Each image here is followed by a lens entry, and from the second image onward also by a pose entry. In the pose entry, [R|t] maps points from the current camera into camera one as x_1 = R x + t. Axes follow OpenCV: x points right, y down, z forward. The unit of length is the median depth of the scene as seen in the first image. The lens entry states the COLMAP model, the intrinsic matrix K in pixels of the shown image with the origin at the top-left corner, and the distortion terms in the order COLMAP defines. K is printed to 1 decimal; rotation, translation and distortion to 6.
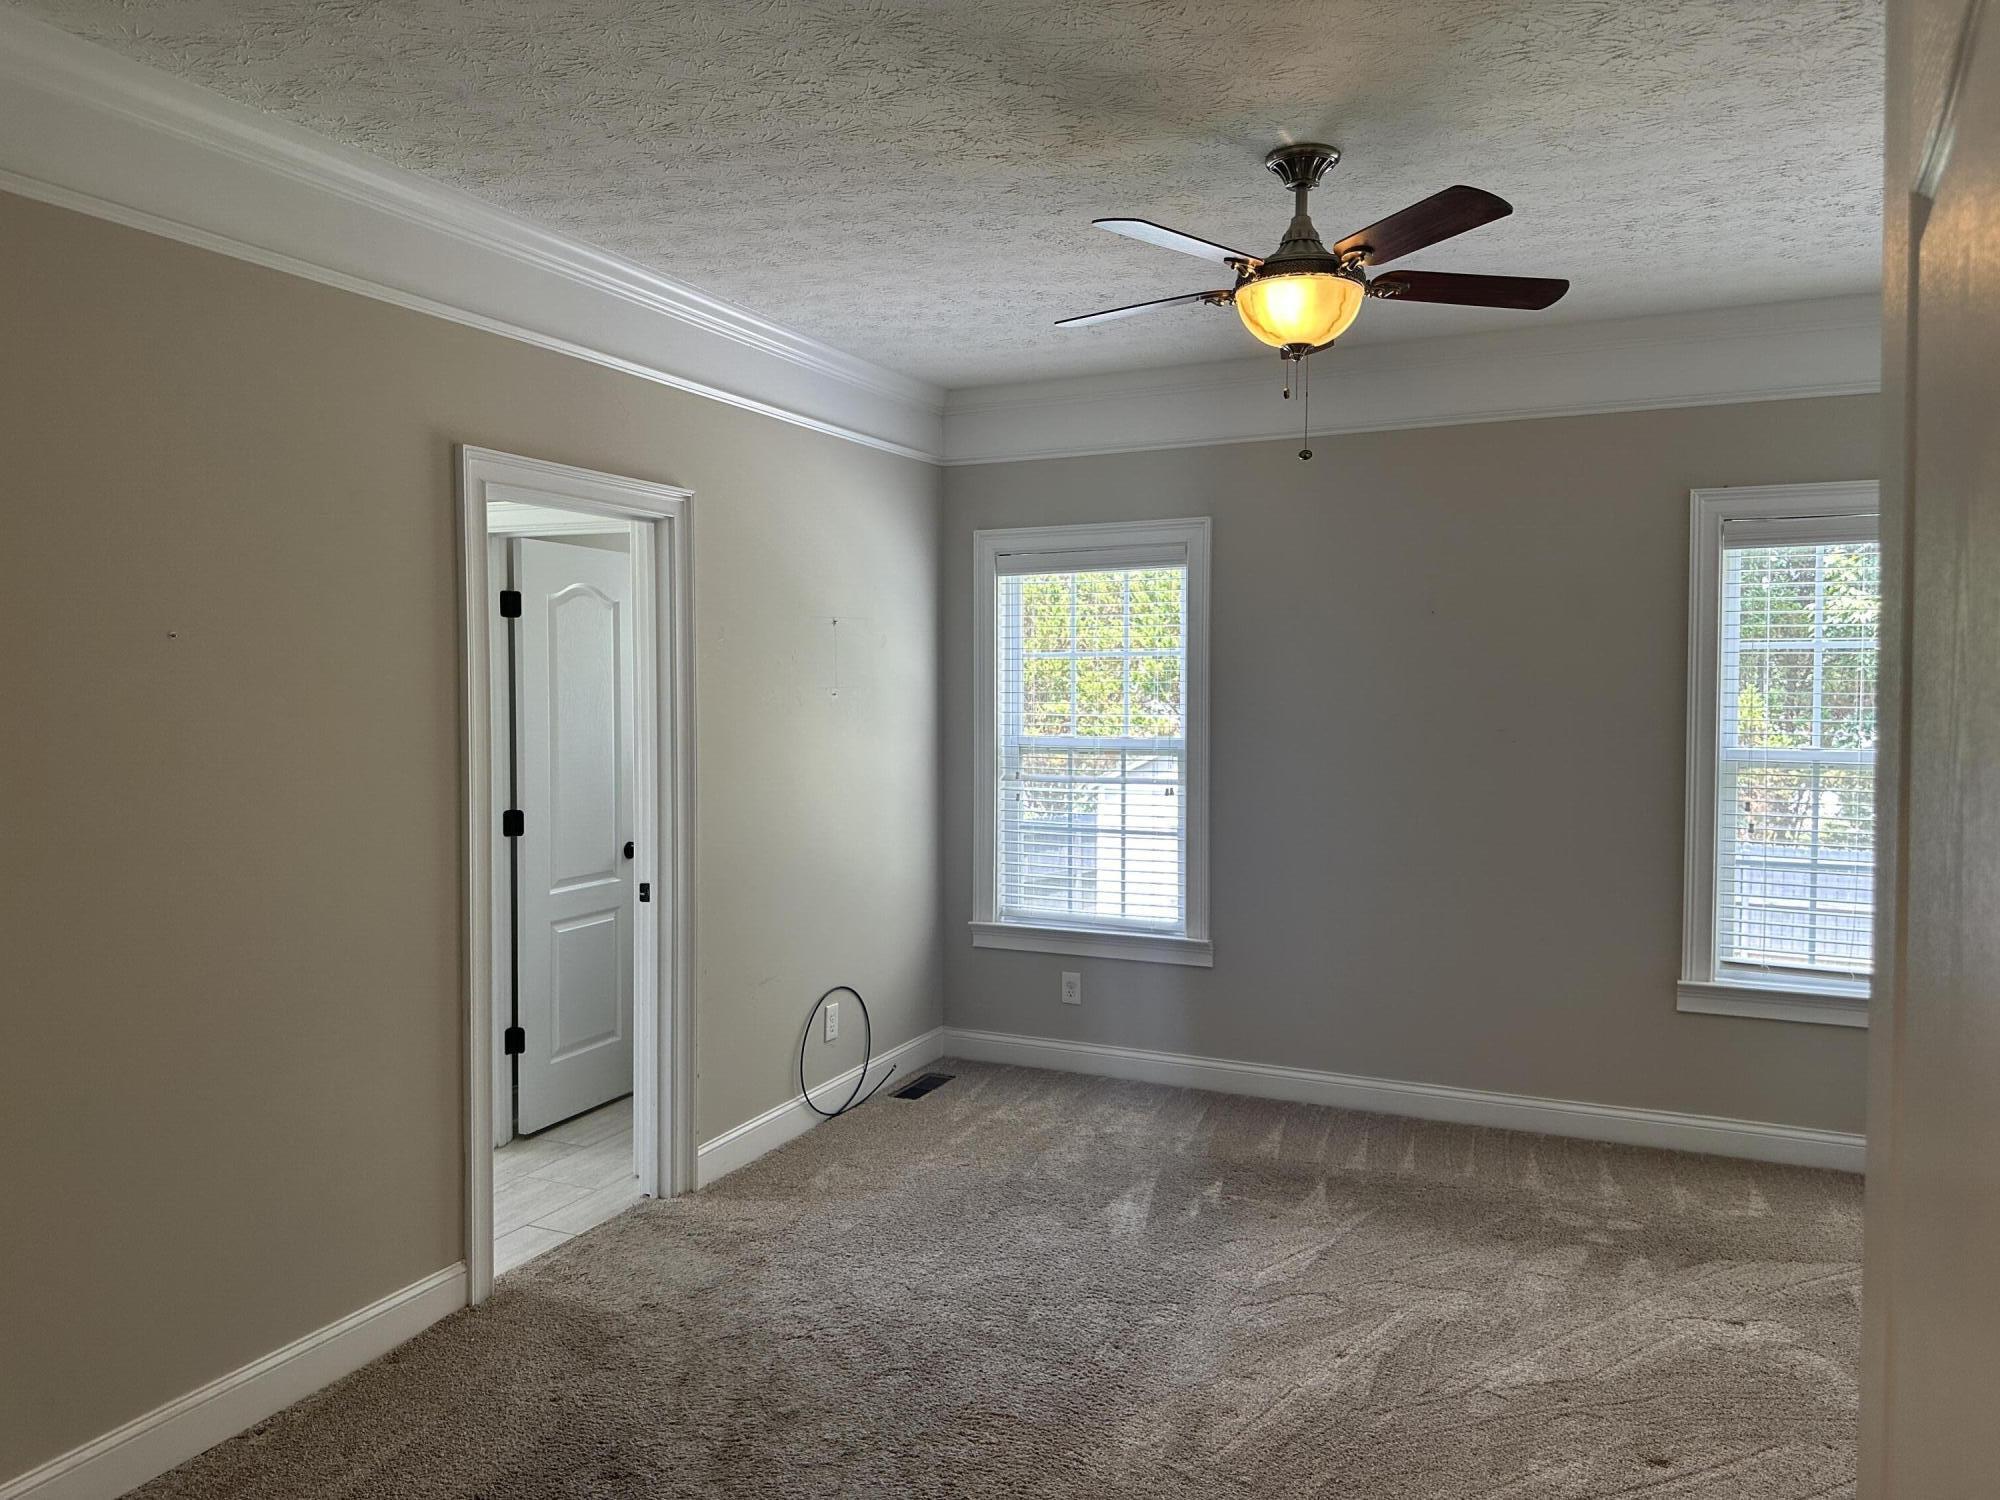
lens RADIAL K [[1409.5, 0, 1000.0], [0, 1409.5, 750.0], [0, 0, 1]] dist [0.075565, -0.109911]
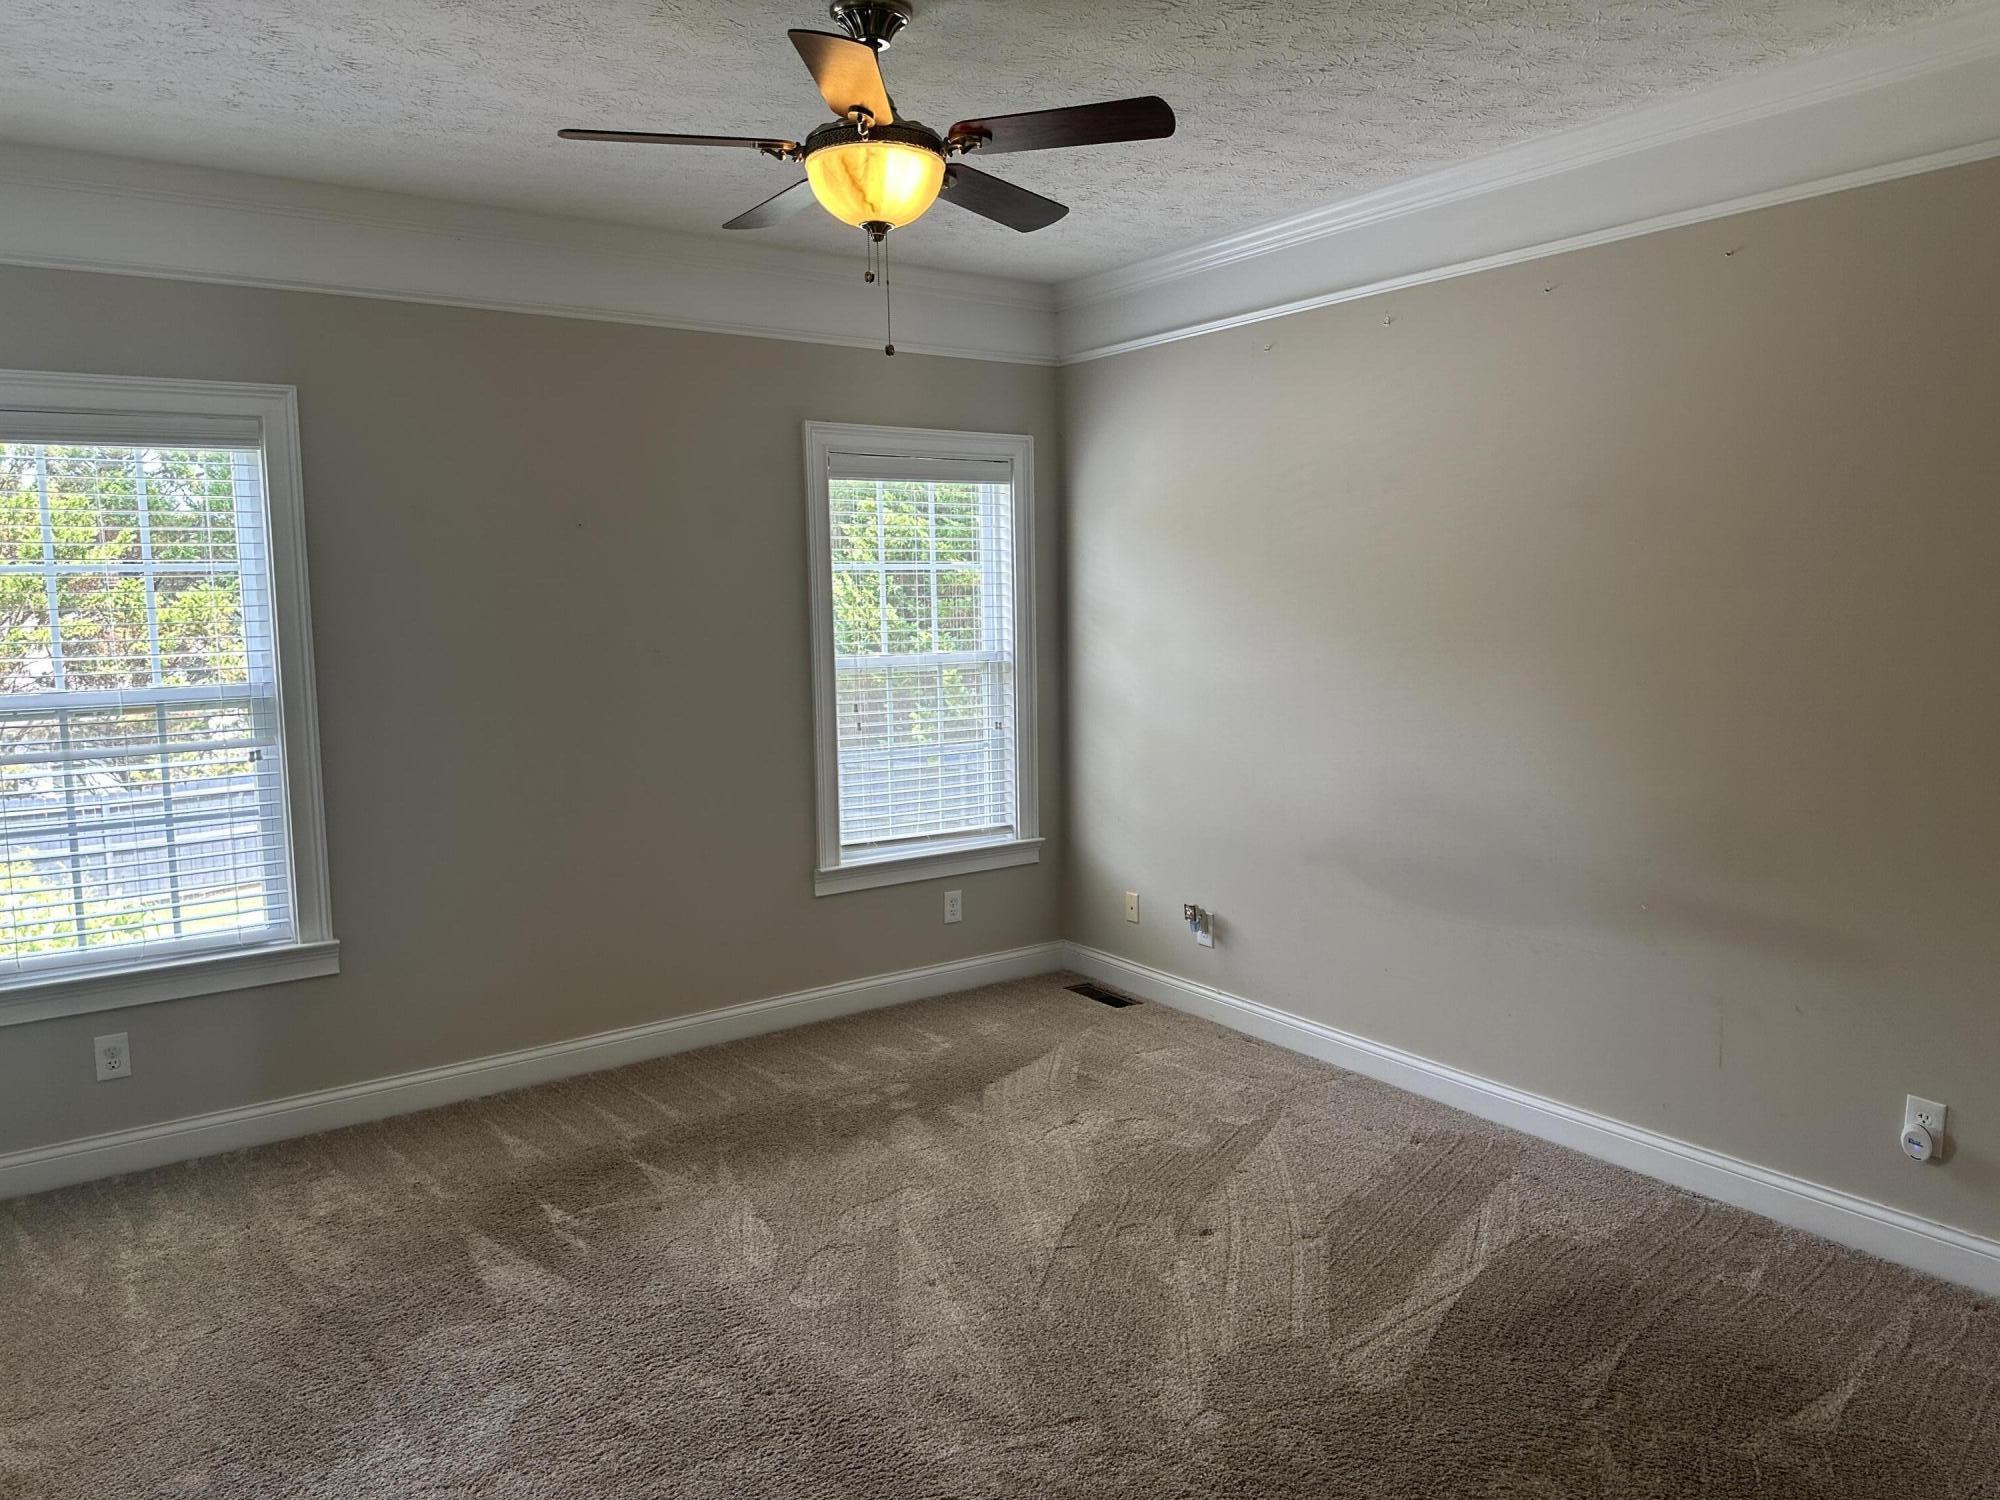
lens RADIAL K [[1409.5, 0, 1000.0], [0, 1409.5, 750.0], [0, 0, 1]] dist [0.075565, -0.109911]
pose [[0.496058, -0.105896, 0.861807, -0.399844], [0.064602, 0.994285, 0.084990, -0.013781], [-0.865883, 0.013514, 0.500065, 0.346115]]
